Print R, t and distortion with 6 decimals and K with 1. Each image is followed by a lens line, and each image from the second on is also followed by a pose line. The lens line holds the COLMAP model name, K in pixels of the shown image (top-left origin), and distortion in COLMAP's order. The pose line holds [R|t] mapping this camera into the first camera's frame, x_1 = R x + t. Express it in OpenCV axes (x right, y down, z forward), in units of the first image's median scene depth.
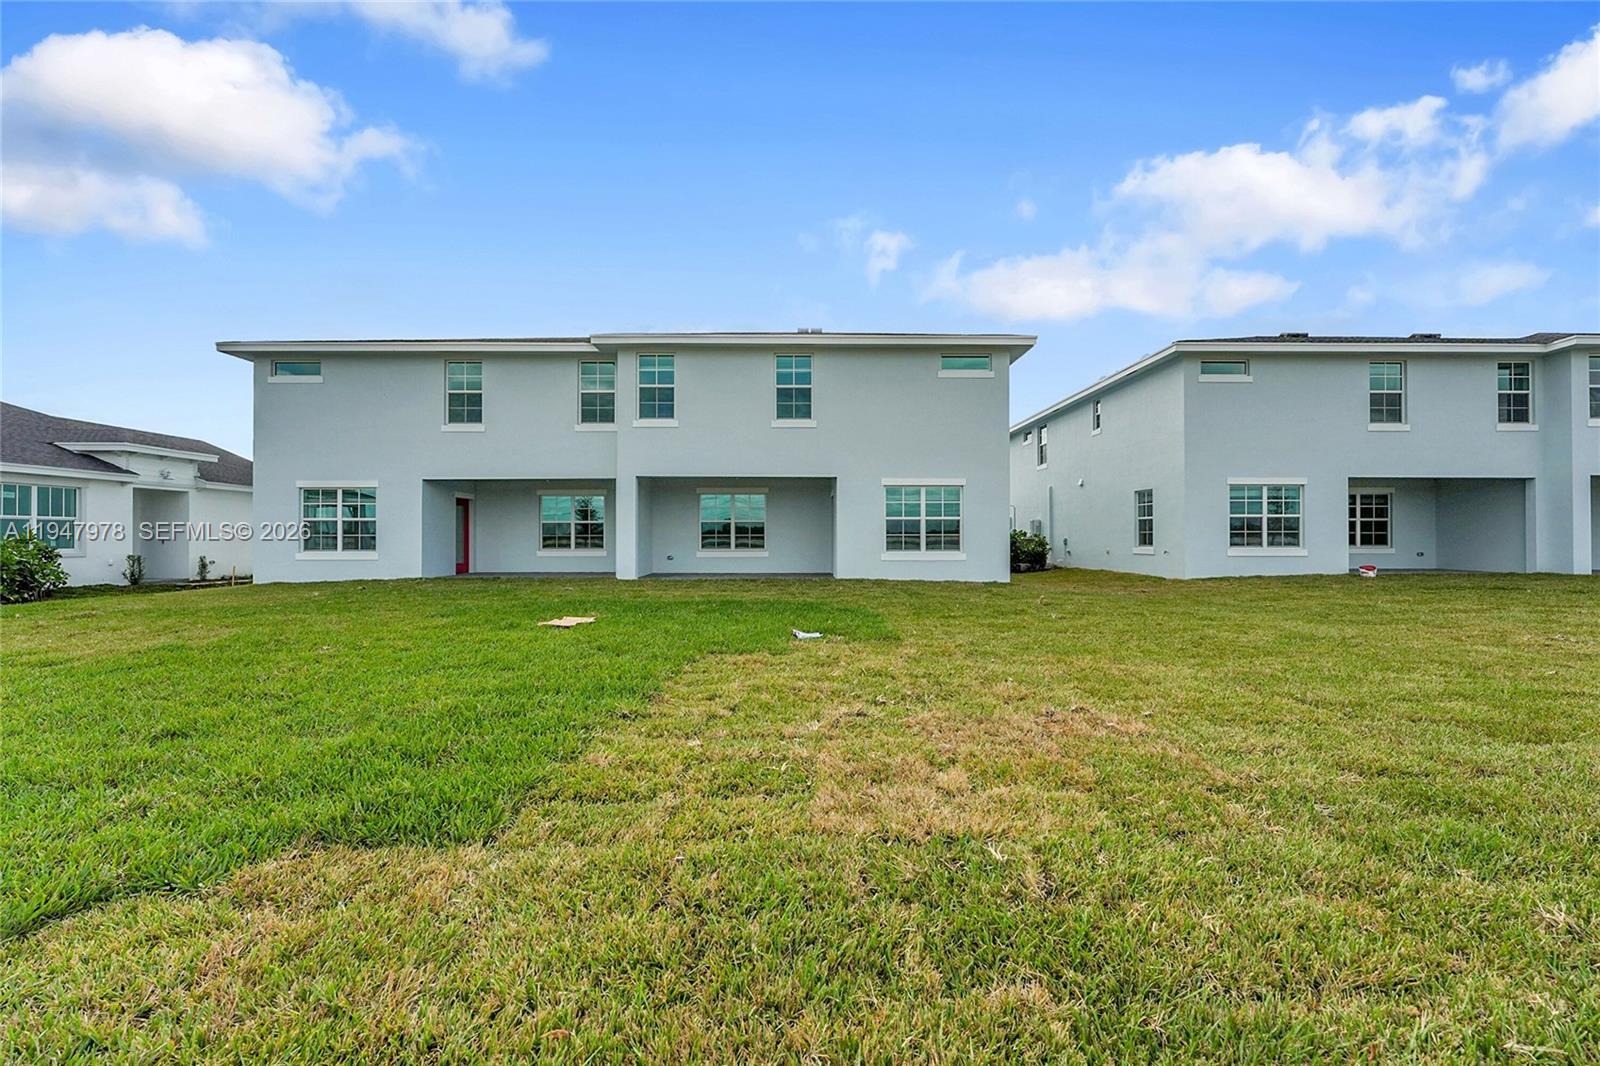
lens RADIAL K [[563.7, 0, 798.9], [0, 563.7, 534.1], [0, 0, 1]] dist [0.000699, -0.000805]
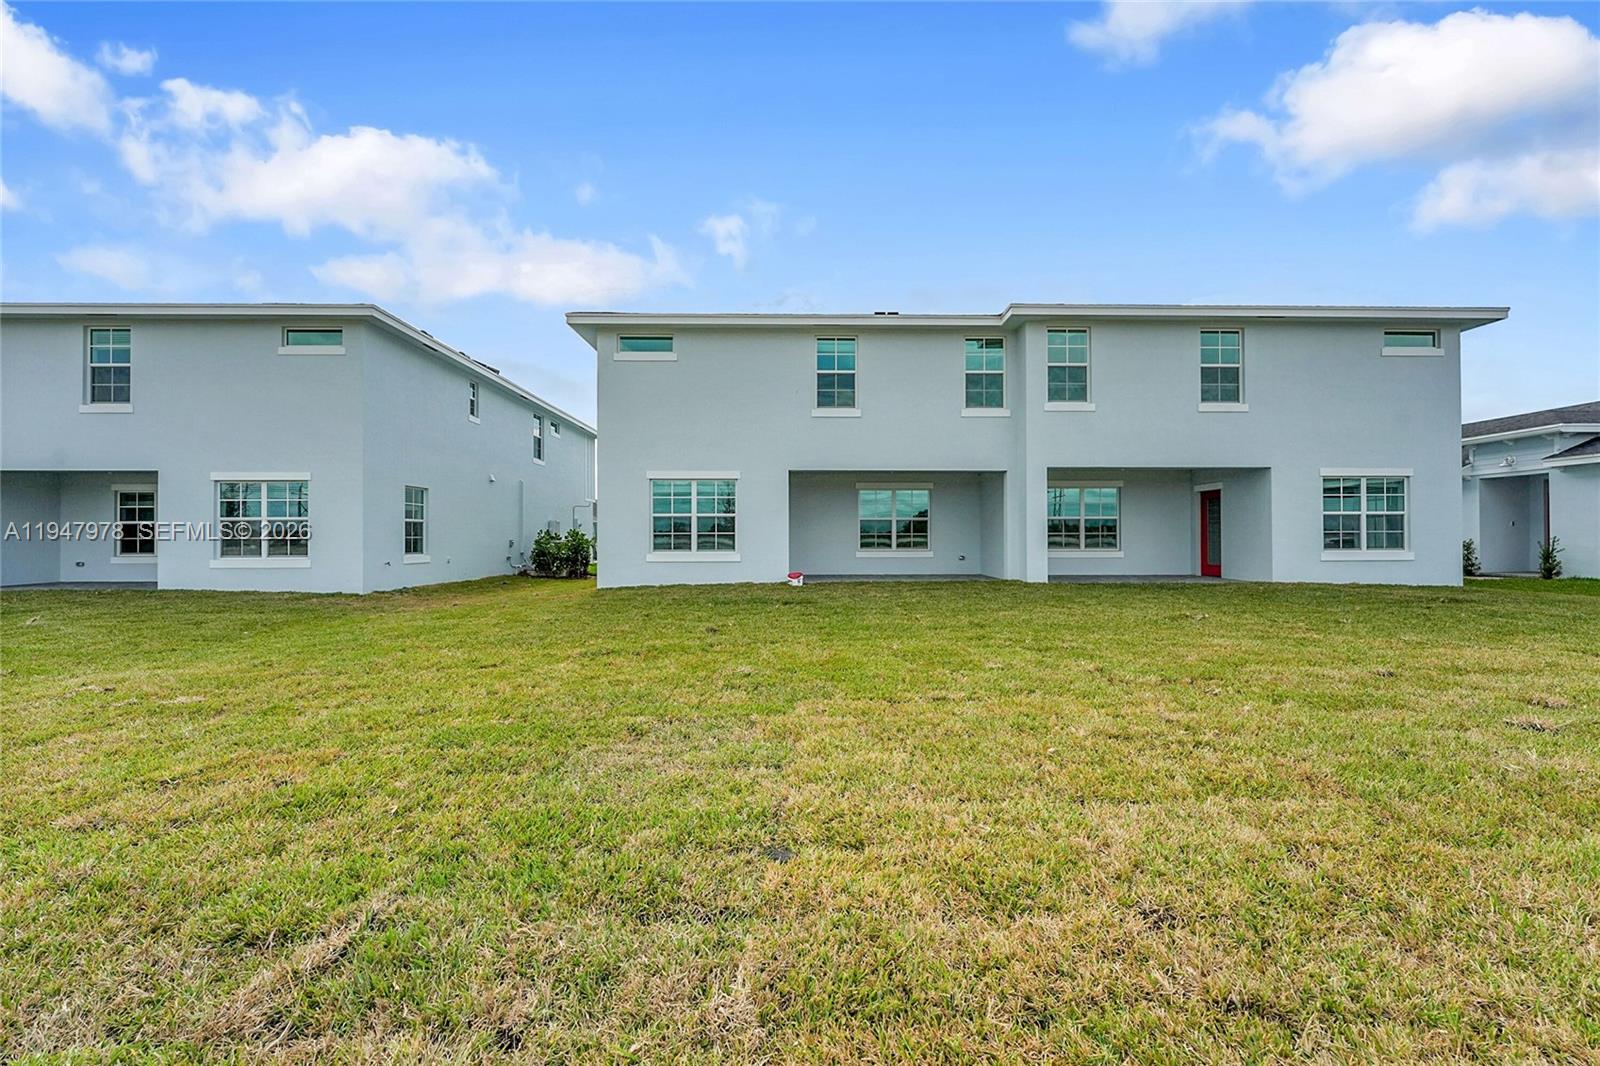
lens RADIAL K [[611.0, 0, 800.4], [0, 611.0, 533.8], [0, 0, 1]] dist [-0.006723, 0.000138]
pose [[0.999517, -0.002749, 0.030950, -0.595736], [0.002753, 0.999996, -0.000097, 0.001611], [-0.030949, 0.000182, 0.999521, 0.043054]]
